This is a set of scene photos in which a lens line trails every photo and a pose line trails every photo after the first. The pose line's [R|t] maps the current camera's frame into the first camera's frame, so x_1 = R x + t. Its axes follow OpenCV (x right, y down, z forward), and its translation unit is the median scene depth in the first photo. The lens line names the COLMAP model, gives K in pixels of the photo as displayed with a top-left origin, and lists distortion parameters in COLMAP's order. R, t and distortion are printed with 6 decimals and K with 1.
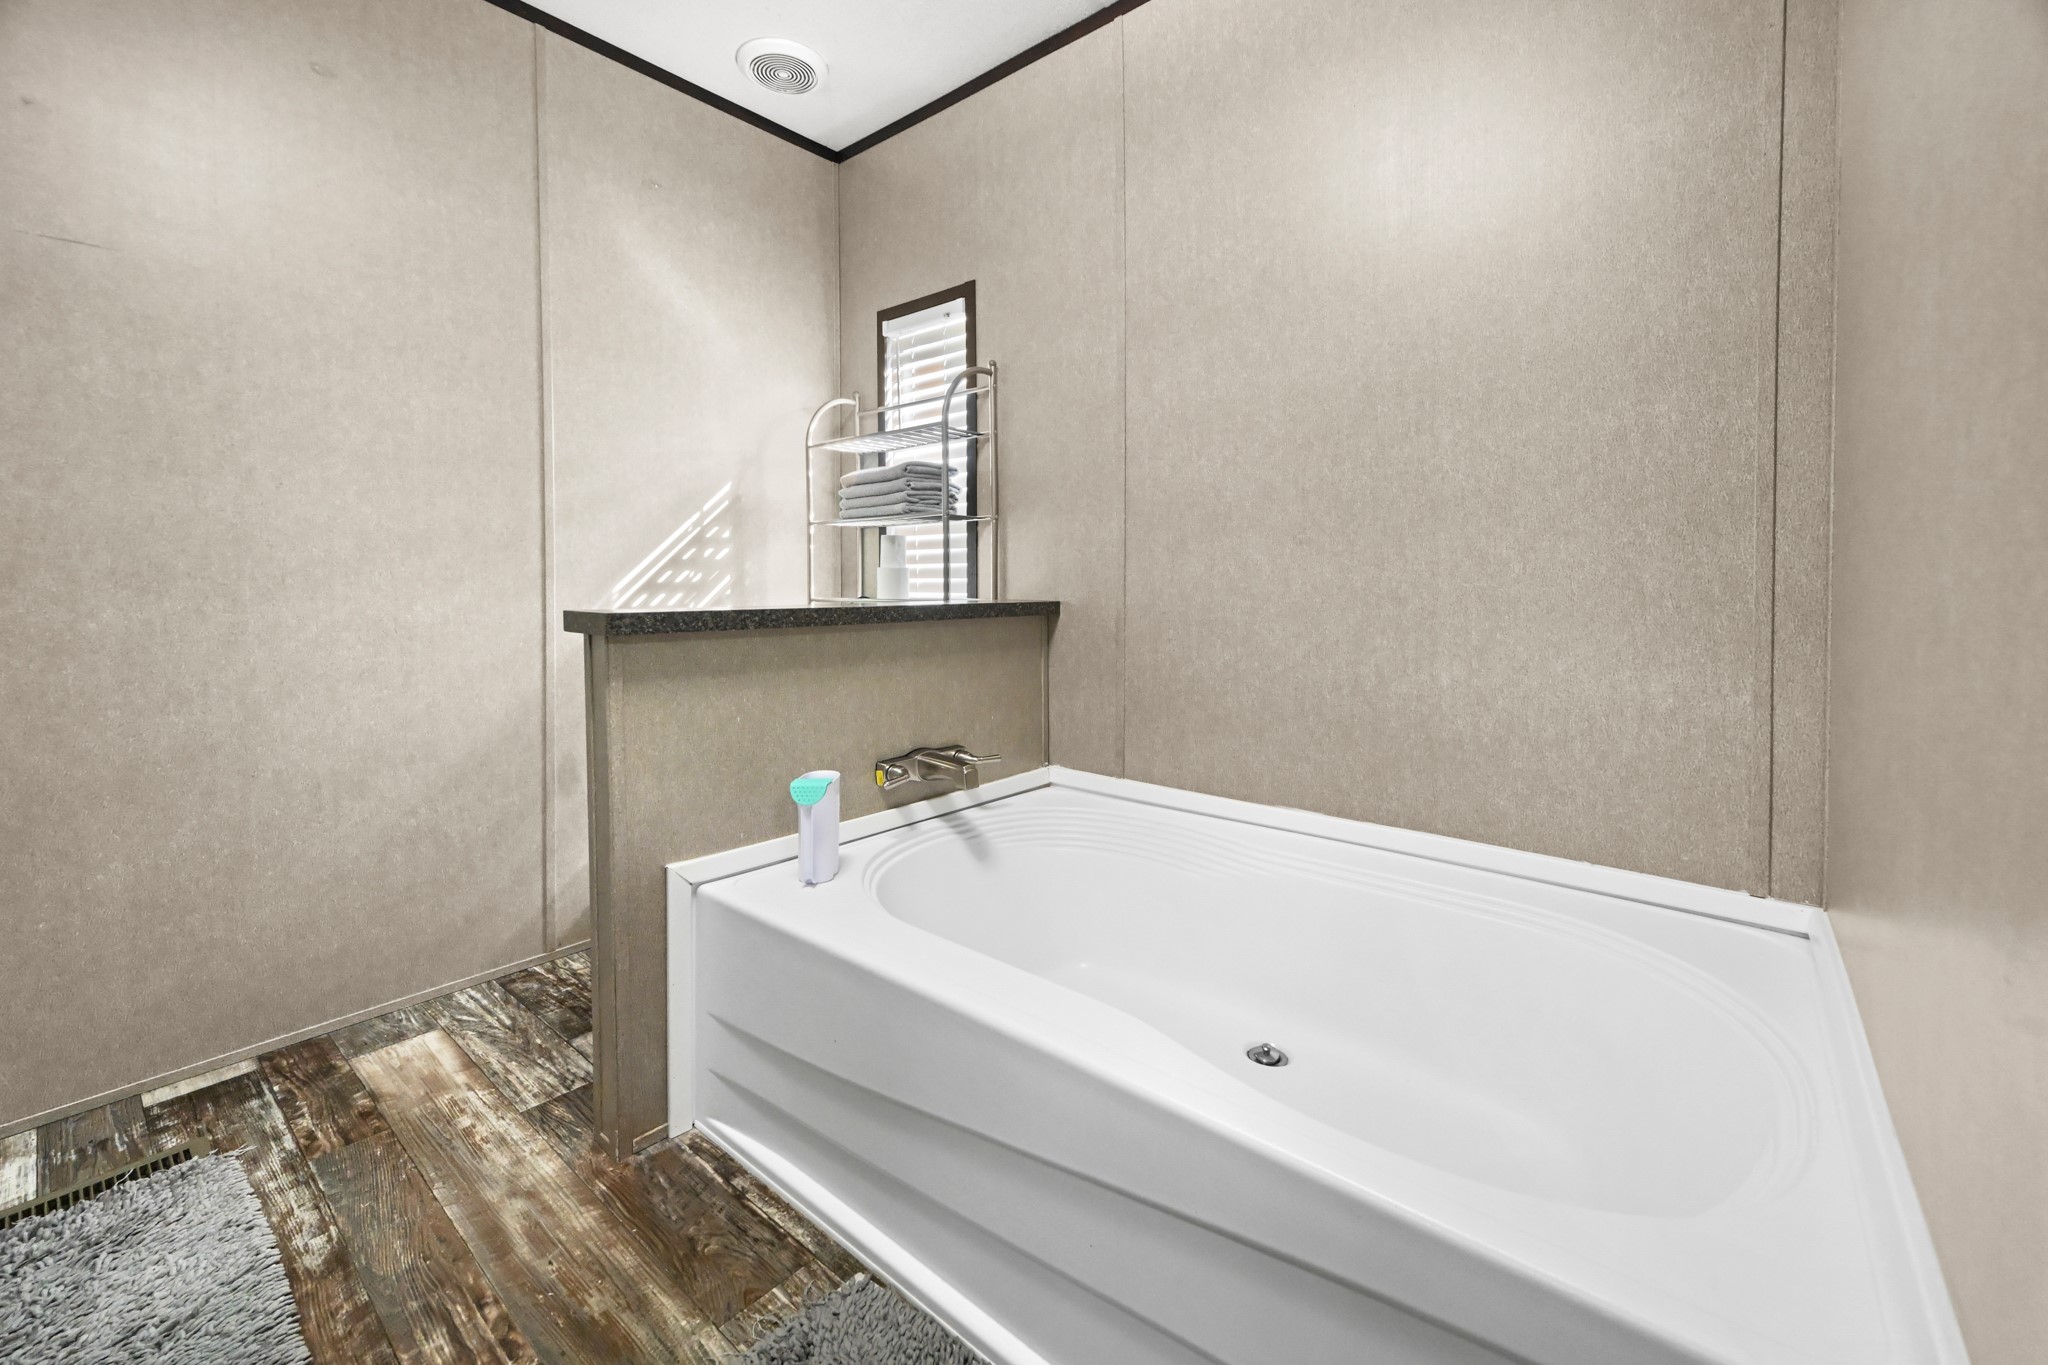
lens RADIAL K [[820.5, 0, 1028.0], [0, 820.5, 602.8], [0, 0, 1]] dist [-0.002159, 0.000874]
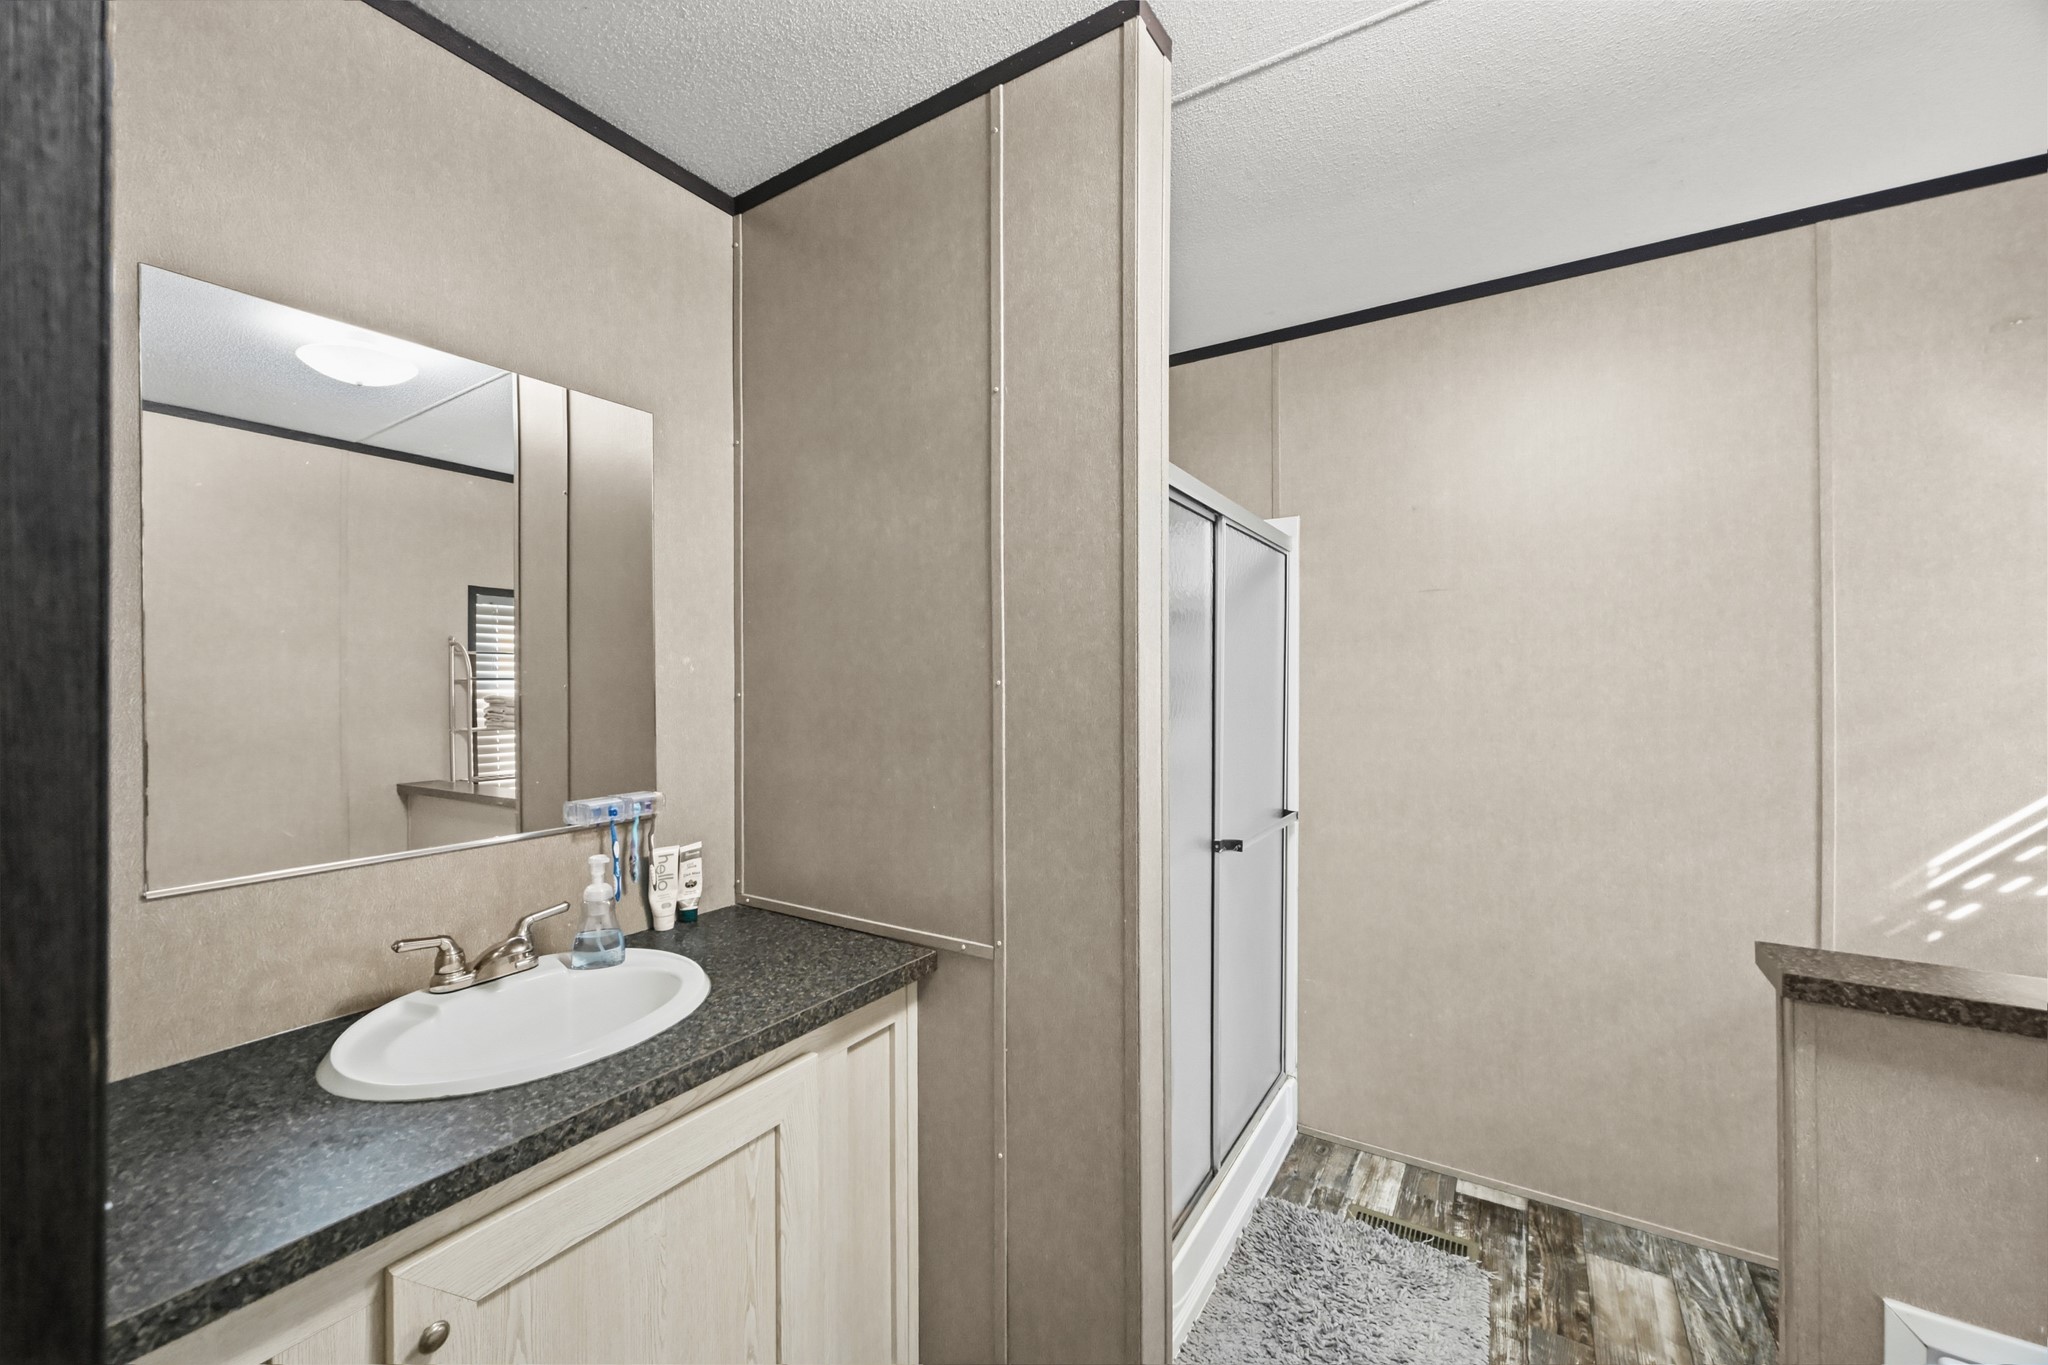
lens RADIAL K [[820.5, 0, 1022.0], [0, 820.5, 687.8], [0, 0, 1]] dist [-0.002159, 0.000874]
pose [[0.136606, 0.005056, -0.990613, 0.200233], [-0.024341, 0.999702, 0.001746, -0.221179], [0.990326, 0.023874, 0.136688, 0.043808]]
